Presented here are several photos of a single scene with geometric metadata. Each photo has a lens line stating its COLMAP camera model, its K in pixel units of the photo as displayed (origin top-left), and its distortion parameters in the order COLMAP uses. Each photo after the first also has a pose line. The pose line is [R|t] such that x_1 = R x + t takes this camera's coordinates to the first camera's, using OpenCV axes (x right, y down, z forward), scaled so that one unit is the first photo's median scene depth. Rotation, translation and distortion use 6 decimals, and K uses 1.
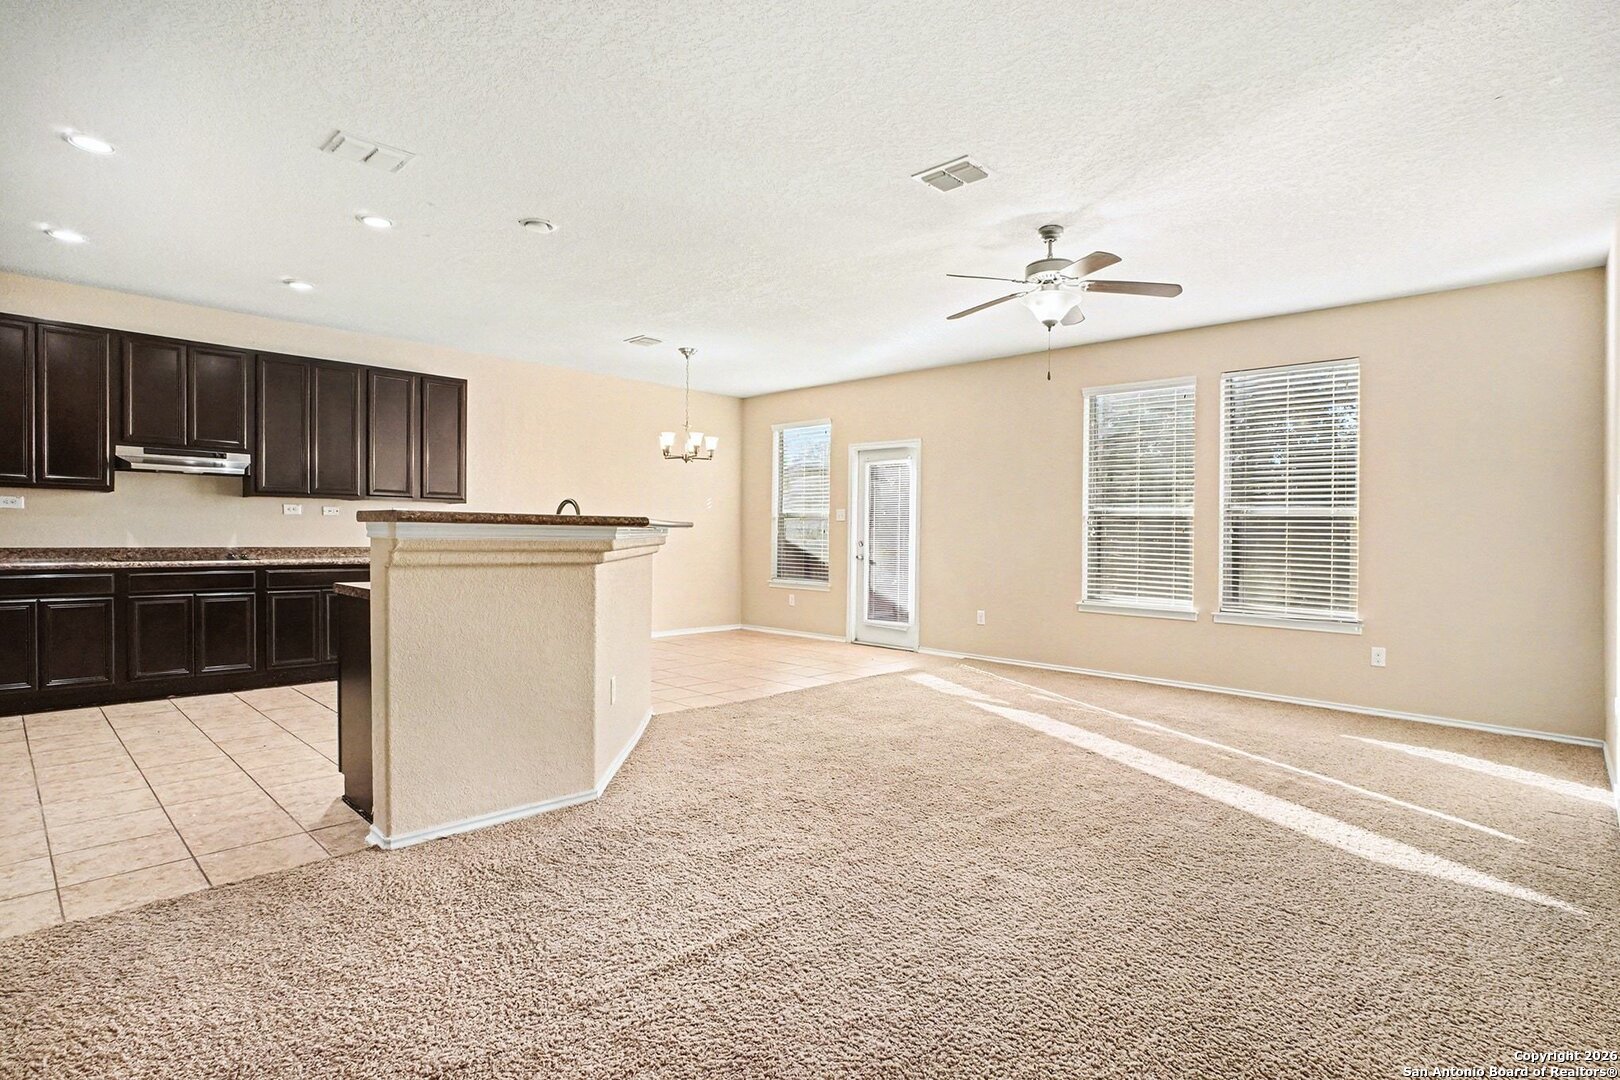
lens RADIAL K [[793.8, 0, 810.0], [0, 793.8, 540.0], [0, 0, 1]] dist [-0.048378, 0.019018]
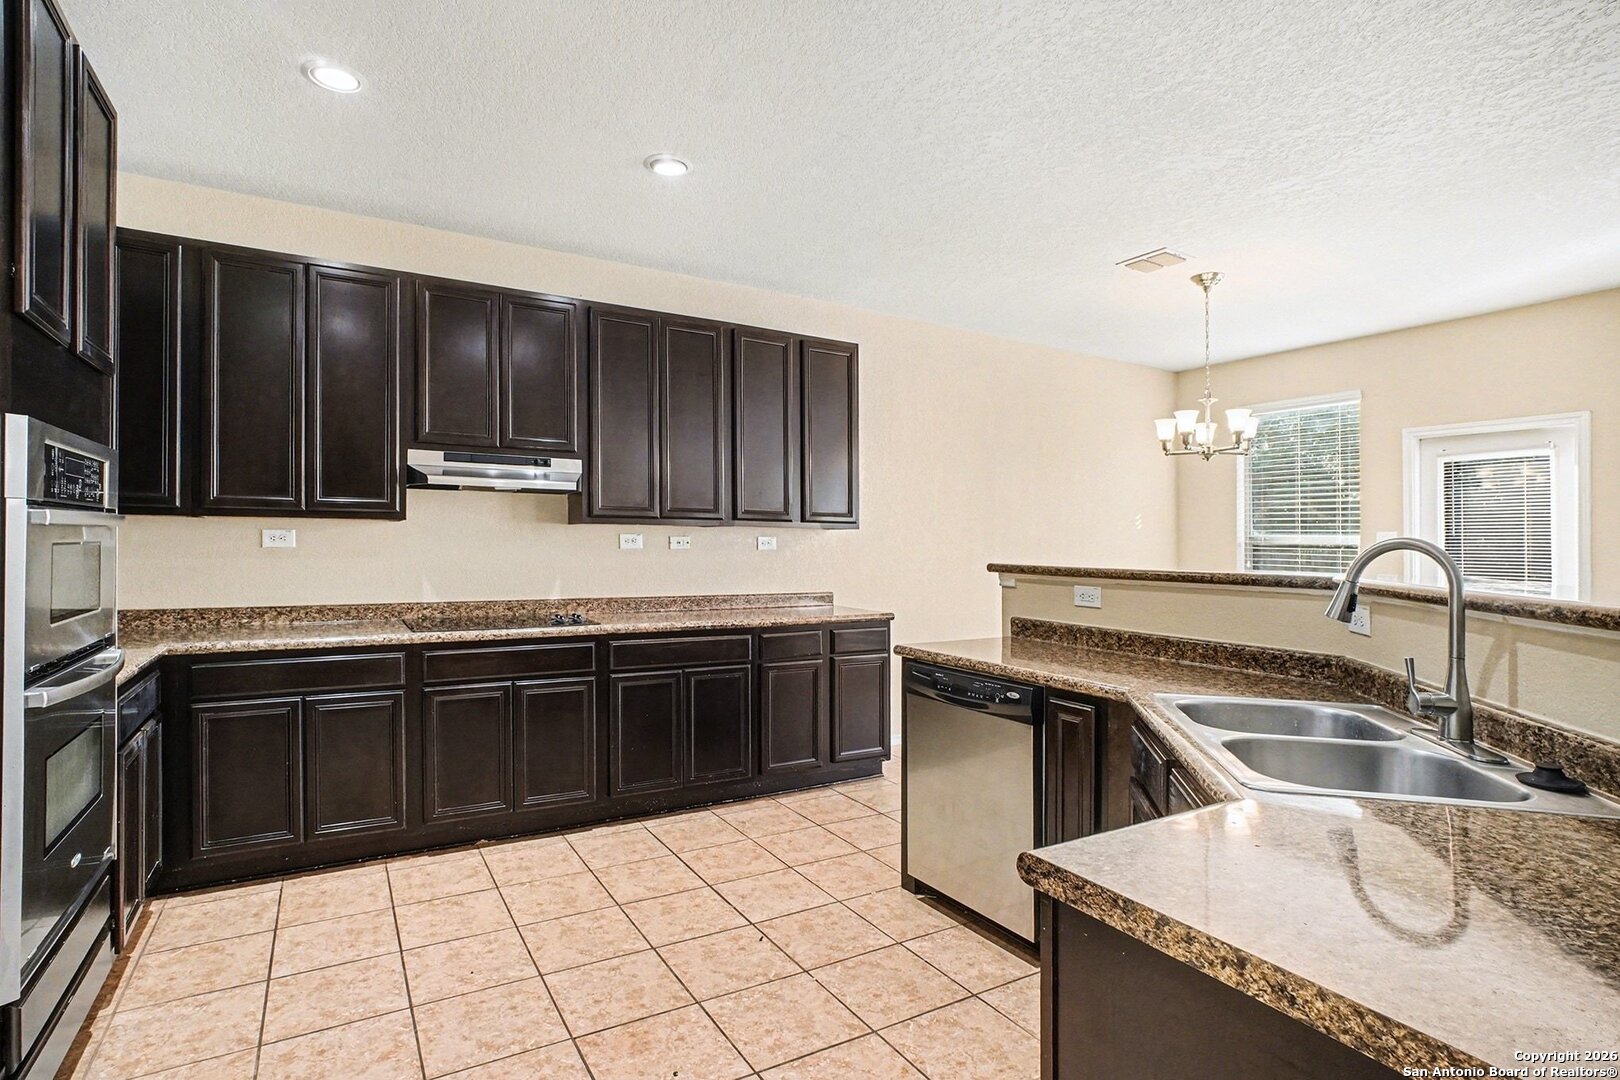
lens RADIAL K [[793.8, 0, 810.0], [0, 793.8, 540.0], [0, 0, 1]] dist [-0.048378, 0.019018]
pose [[0.966193, -0.002327, -0.257810, -0.370065], [-0.000628, 0.999935, -0.011379, -0.035645], [0.257820, 0.011156, 0.966129, 0.414660]]
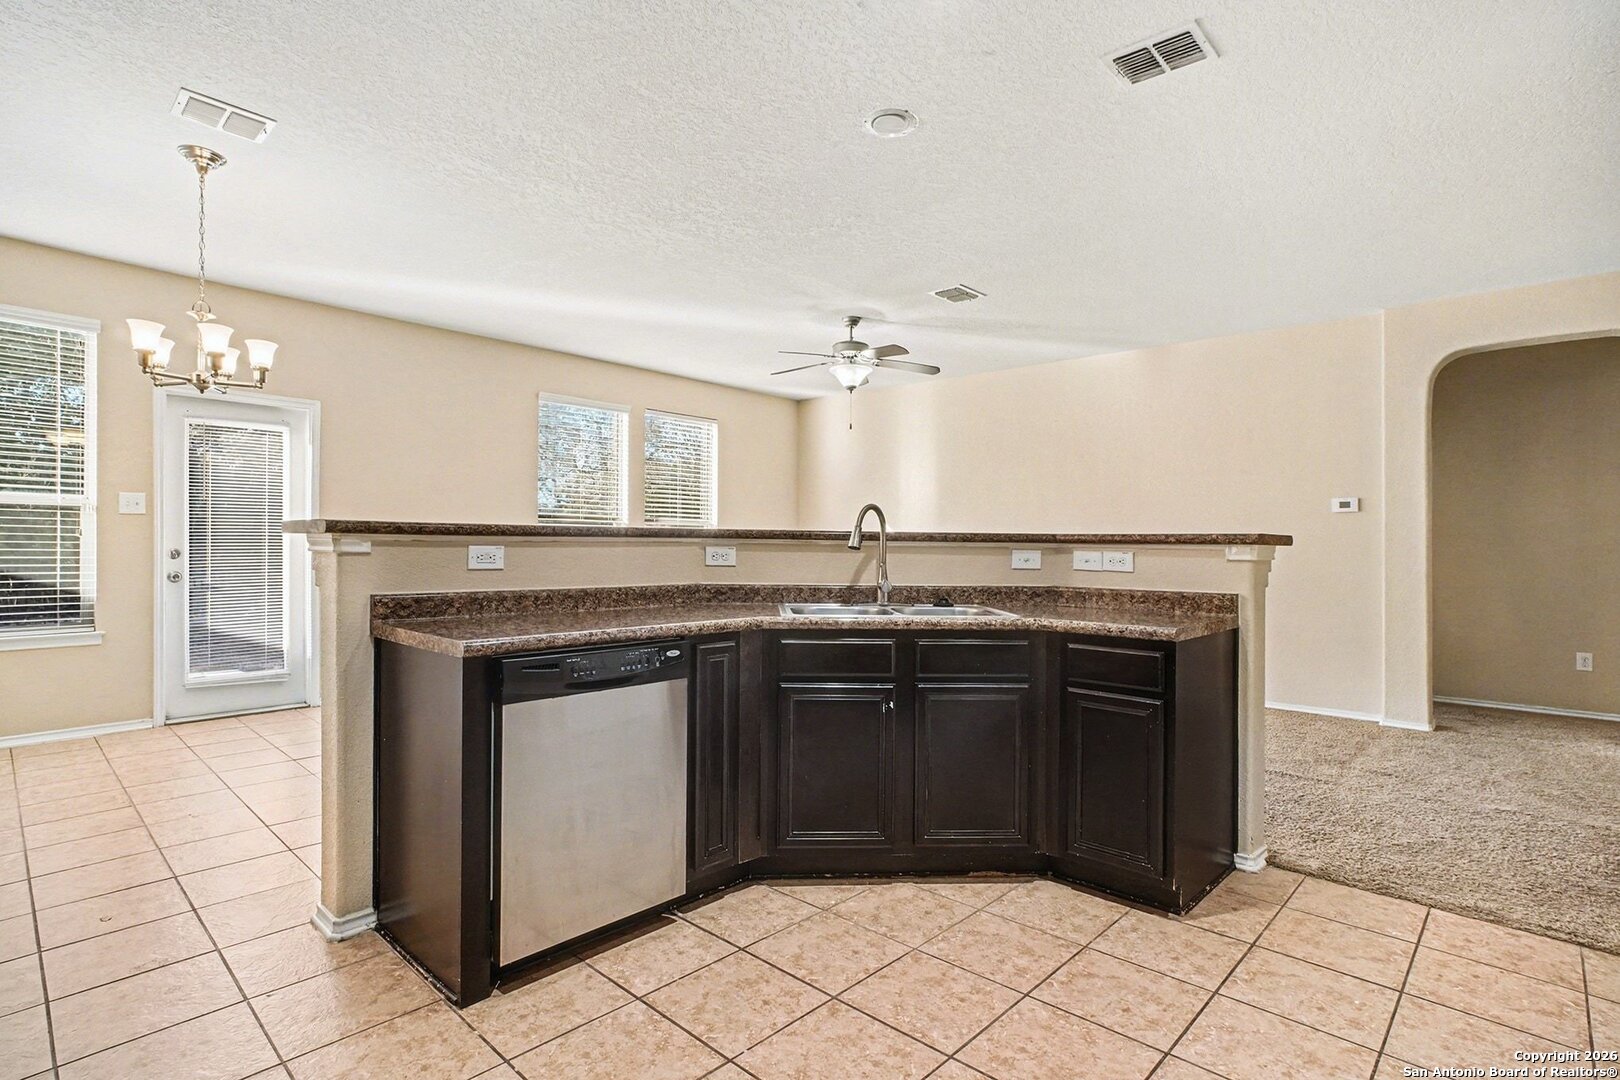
lens RADIAL K [[789.0, 0, 810.0], [0, 789.0, 540.0], [0, 0, 1]] dist [0.009724, 0.000439]
pose [[0.002728, -0.011734, 0.999927, -0.785057], [-0.002010, 0.999929, 0.011740, -0.019962], [-0.999994, -0.002042, 0.002705, 0.783943]]
